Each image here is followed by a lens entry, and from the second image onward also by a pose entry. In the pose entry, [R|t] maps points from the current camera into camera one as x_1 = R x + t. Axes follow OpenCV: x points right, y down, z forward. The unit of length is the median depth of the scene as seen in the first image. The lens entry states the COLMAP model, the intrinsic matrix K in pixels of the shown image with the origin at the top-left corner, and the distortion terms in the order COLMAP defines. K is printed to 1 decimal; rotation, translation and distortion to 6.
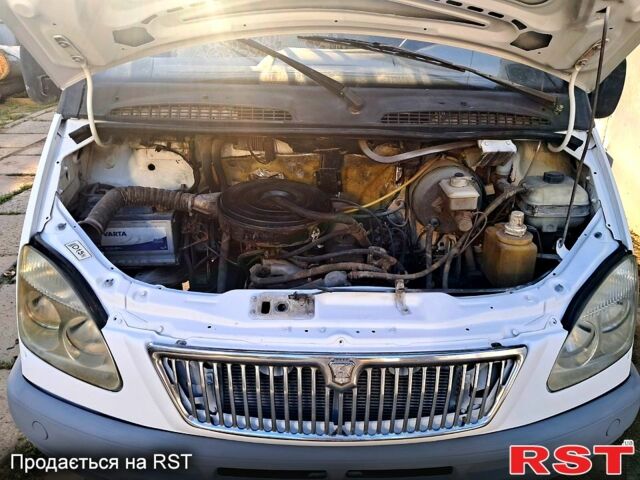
lens RADIAL K [[455.3, 0, 320.0], [0, 455.3, 240.0], [0, 0, 1]] dist [0.000536, 0.000259]
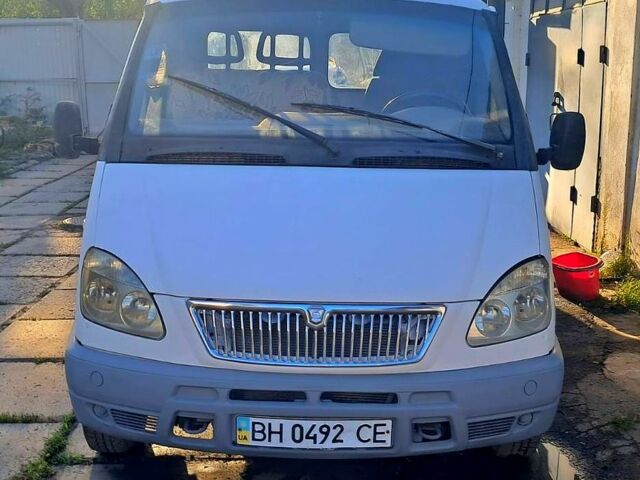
lens RADIAL K [[509.1, 0, 320.0], [0, 509.1, 240.0], [0, 0, 1]] dist [0.073969, 0.001184]
pose [[0.999969, -0.007908, 0.000636, 0.055797], [0.007912, 0.988271, -0.152503, 0.274094], [0.000578, 0.152503, 0.988303, -0.652231]]
